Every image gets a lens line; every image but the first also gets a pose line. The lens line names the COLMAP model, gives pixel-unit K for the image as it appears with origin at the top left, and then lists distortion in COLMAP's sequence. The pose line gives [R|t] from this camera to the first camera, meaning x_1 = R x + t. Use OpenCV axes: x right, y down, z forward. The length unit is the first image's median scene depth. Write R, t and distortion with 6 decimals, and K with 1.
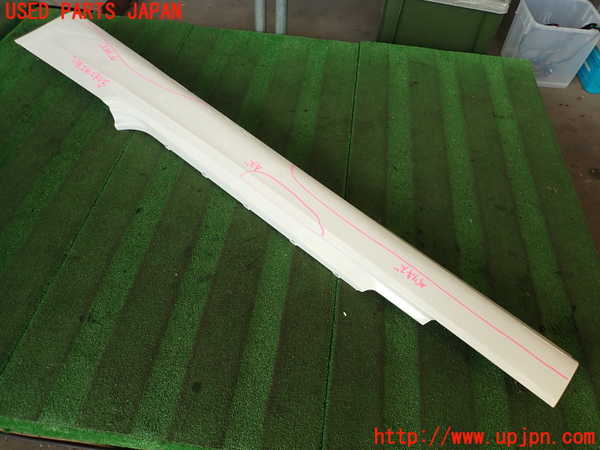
lens RADIAL K [[439.1, 0, 300.0], [0, 439.1, 225.0], [0, 0, 1]] dist [0.003391, -0.001699]
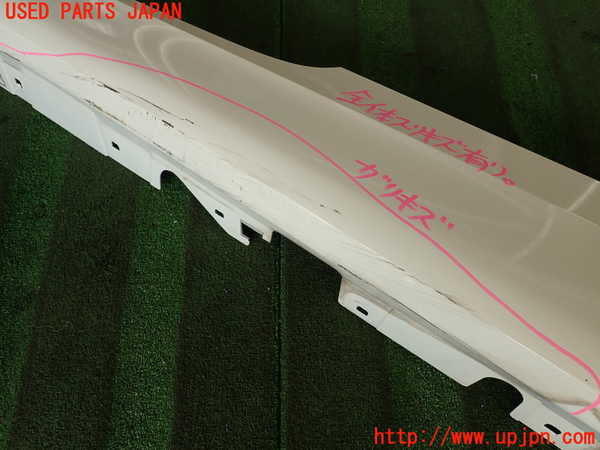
lens RADIAL K [[439.1, 0, 300.0], [0, 439.1, 225.0], [0, 0, 1]] dist [0.003391, -0.001699]
pose [[0.981896, -0.179810, -0.059575, 0.124862], [0.189286, 0.943316, 0.272628, -0.036320], [0.007177, -0.278969, 0.960273, 0.465755]]
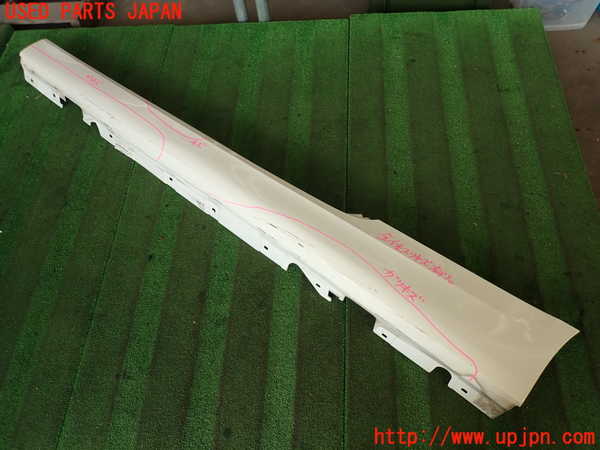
lens RADIAL K [[439.1, 0, 300.0], [0, 439.1, 225.0], [0, 0, 1]] dist [0.003391, -0.001699]
pose [[0.988423, -0.127348, -0.082475, 0.078034], [0.139690, 0.975993, 0.167109, -0.224596], [0.059214, -0.176695, 0.982483, 0.005935]]
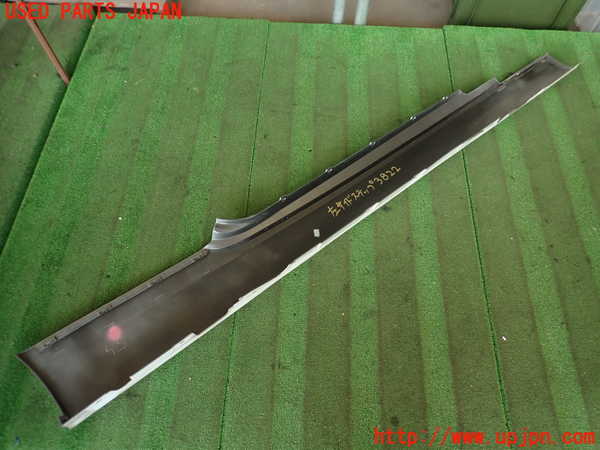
lens RADIAL K [[439.1, 0, 300.0], [0, 439.1, 225.0], [0, 0, 1]] dist [0.003391, -0.001699]
pose [[0.995938, -0.088961, 0.013897, -0.330142], [0.085337, 0.981839, 0.169439, -0.256731], [-0.028719, -0.167564, 0.985443, -0.028398]]
